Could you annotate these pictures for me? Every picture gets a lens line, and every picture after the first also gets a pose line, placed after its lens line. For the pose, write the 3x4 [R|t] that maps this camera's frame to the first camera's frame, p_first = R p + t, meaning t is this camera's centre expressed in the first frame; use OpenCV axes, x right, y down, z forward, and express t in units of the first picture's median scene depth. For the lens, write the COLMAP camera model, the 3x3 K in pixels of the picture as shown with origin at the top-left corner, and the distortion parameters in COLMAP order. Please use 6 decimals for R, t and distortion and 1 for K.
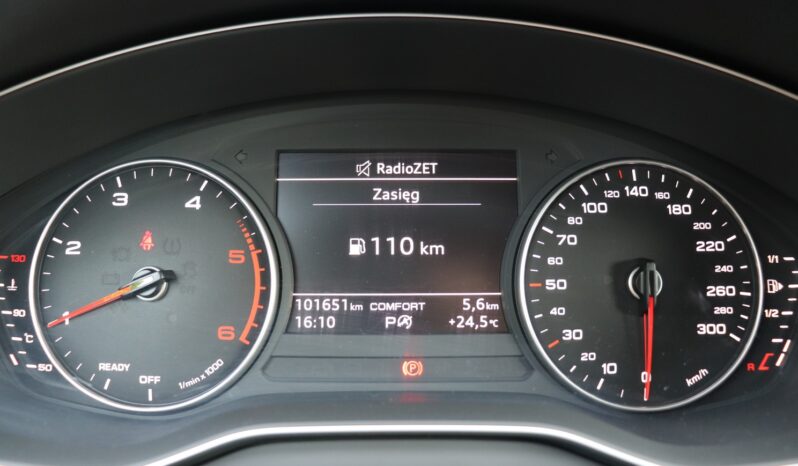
lens RADIAL K [[660.4, 0, 395.0], [0, 660.4, 226.7], [0, 0, 1]] dist [-0.176760, 0.136930]
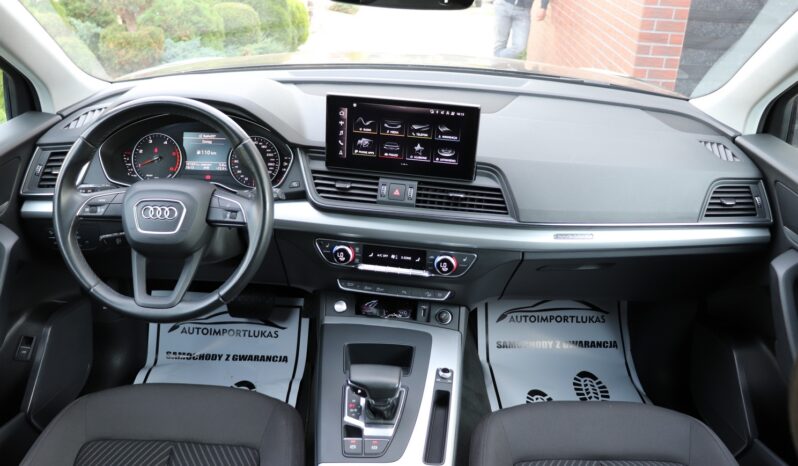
lens RADIAL K [[660.4, 0, 394.3], [0, 660.4, 226.9], [0, 0, 1]] dist [-0.176760, 0.136930]
pose [[0.998994, 0.041790, -0.016248, 1.514416], [-0.038485, 0.985117, 0.167523, -0.290874], [0.023007, -0.166729, 0.985734, -3.851187]]
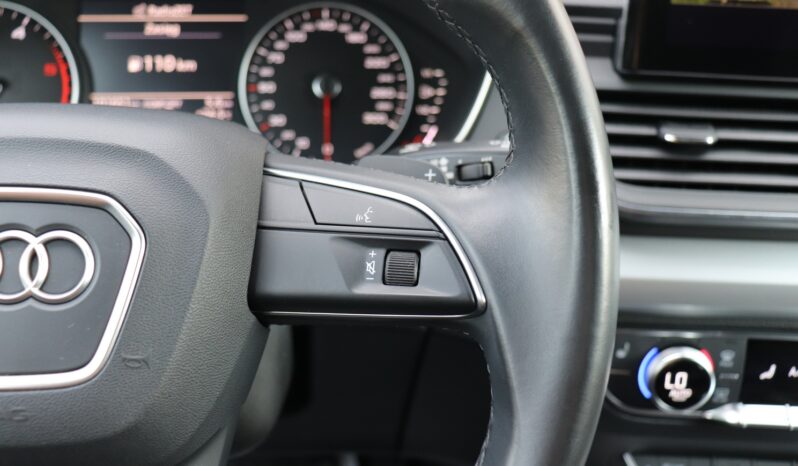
lens RADIAL K [[793.9, 0, 395.5], [0, 793.9, 225.8], [0, 0, 1]] dist [-0.062976, 0.000000]
pose [[0.997031, -0.011244, 0.076169, 0.393639], [0.002588, 0.993614, 0.112803, 0.196782], [-0.076951, -0.112271, 0.990694, -0.842113]]
